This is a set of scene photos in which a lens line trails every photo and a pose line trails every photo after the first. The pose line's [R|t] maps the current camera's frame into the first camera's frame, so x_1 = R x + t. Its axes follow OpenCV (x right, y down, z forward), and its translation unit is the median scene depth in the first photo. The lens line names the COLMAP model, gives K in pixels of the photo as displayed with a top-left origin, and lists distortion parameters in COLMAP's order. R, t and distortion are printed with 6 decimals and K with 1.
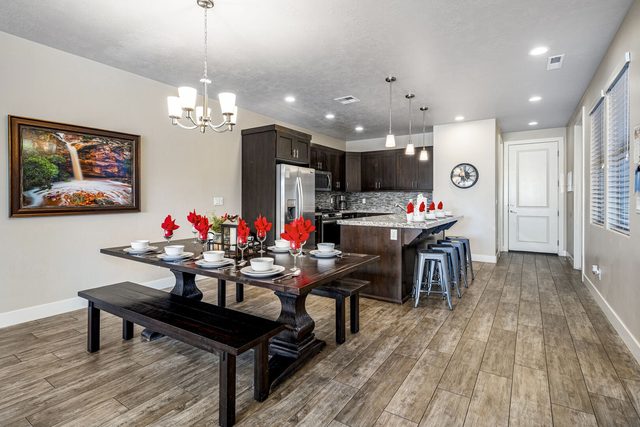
lens RADIAL K [[315.3, 0, 311.9], [0, 315.3, 201.0], [0, 0, 1]] dist [-0.008861, 0.003564]
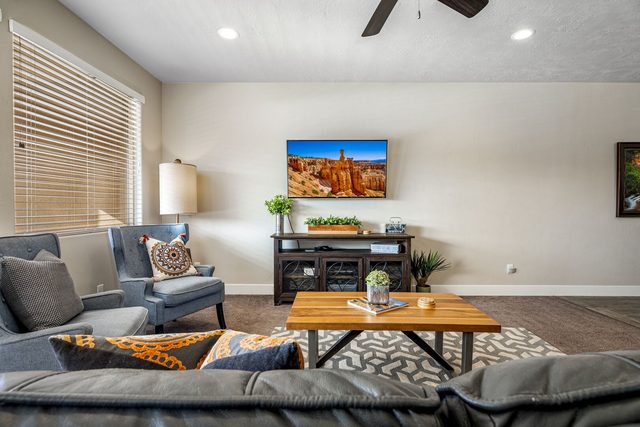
lens RADIAL K [[315.3, 0, 319.3], [0, 315.3, 213.4], [0, 0, 1]] dist [-0.008861, 0.003564]
pose [[0.542470, 0.017519, -0.839893, -0.386942], [-0.006689, 0.999841, 0.016535, 0.016802], [0.840049, -0.003352, 0.542500, -0.639433]]
